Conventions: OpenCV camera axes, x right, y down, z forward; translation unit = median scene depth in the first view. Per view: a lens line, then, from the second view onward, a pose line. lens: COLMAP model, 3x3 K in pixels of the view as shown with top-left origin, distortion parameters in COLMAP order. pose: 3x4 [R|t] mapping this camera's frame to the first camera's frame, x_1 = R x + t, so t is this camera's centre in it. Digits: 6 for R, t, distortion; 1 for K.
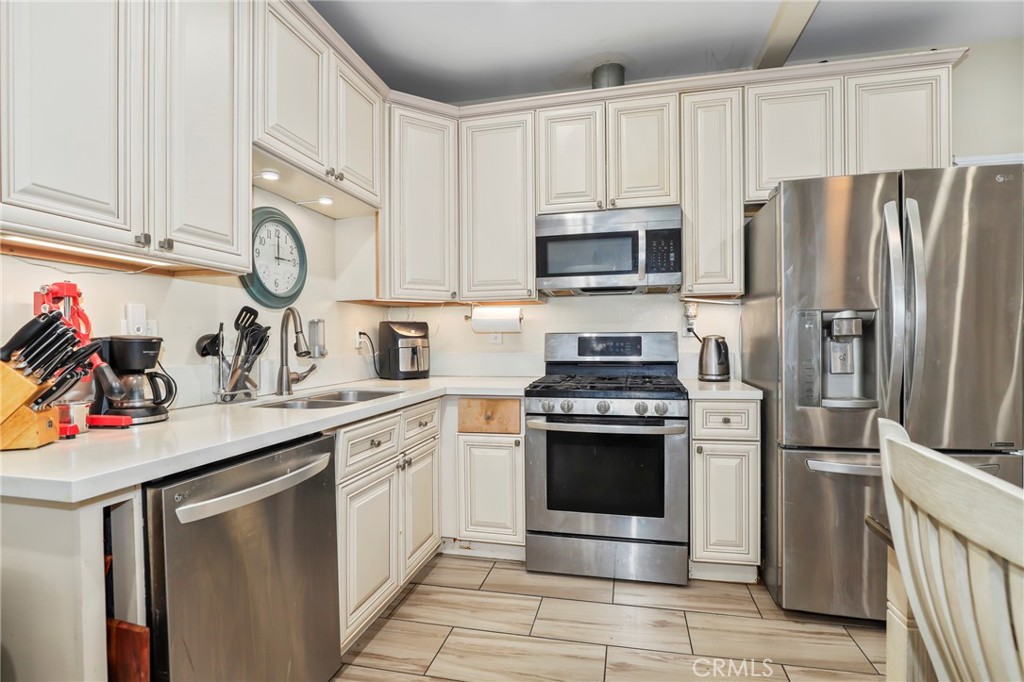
lens RADIAL K [[497.3, 0, 512.4], [0, 497.3, 345.2], [0, 0, 1]] dist [-0.032041, 0.003258]
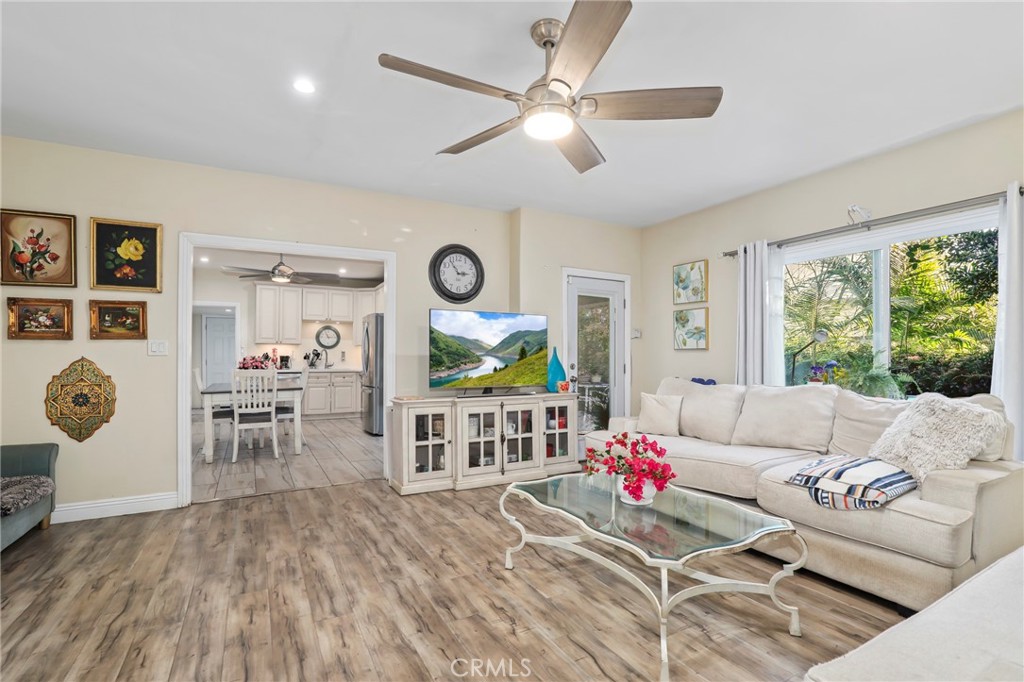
lens RADIAL K [[472.2, 0, 518.9], [0, 472.2, 359.2], [0, 0, 1]] dist [-0.031866, 0.004136]
pose [[0.680090, 0.014571, -0.732984, 3.463679], [-0.019394, 0.999810, 0.001881, -0.023412], [0.732872, 0.012936, 0.680243, -0.542152]]
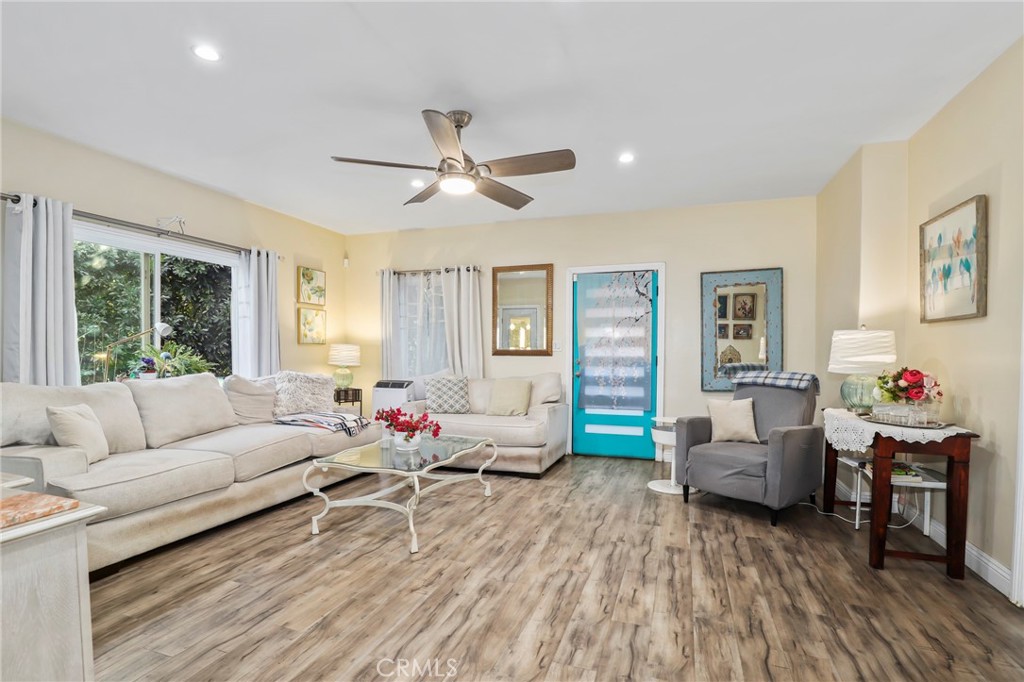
lens RADIAL K [[472.2, 0, 520.1], [0, 472.2, 357.3], [0, 0, 1]] dist [-0.031866, 0.004136]
pose [[0.096200, -0.001989, 0.995360, 1.604852], [0.007458, 0.999971, 0.001277, -0.008921], [-0.995334, 0.007300, 0.096212, -0.191503]]
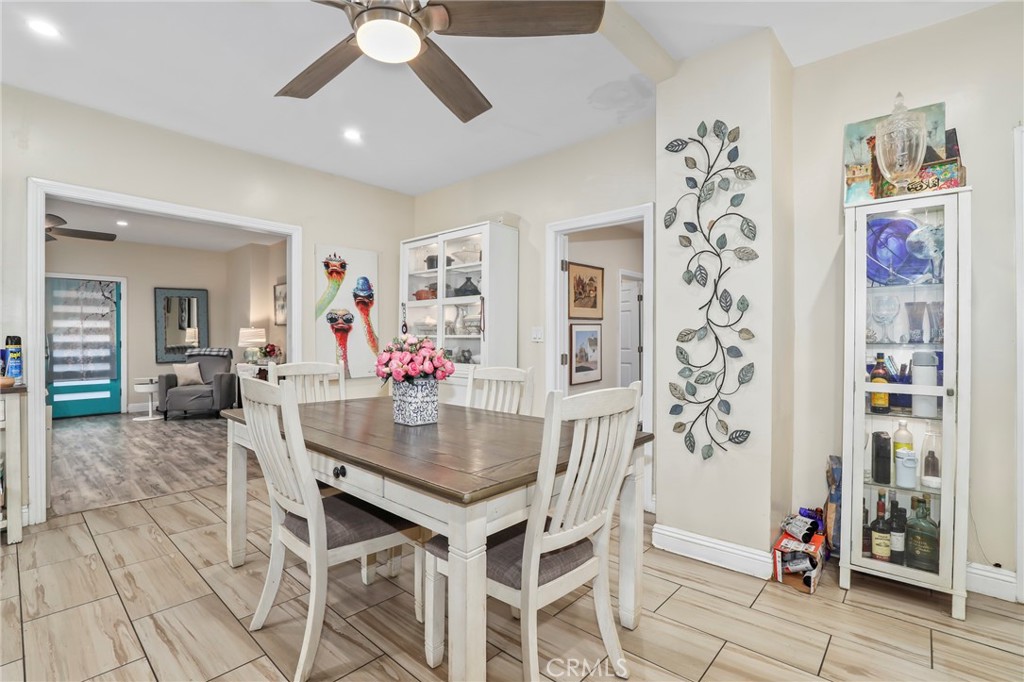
lens RADIAL K [[472.2, 0, 514.7], [0, 472.2, 338.2], [0, 0, 1]] dist [-0.031866, 0.004136]
pose [[-0.881754, 0.008578, 0.471632, 0.064218], [0.015389, 0.999826, 0.010586, -0.017406], [-0.471459, 0.016592, -0.881732, 0.850243]]
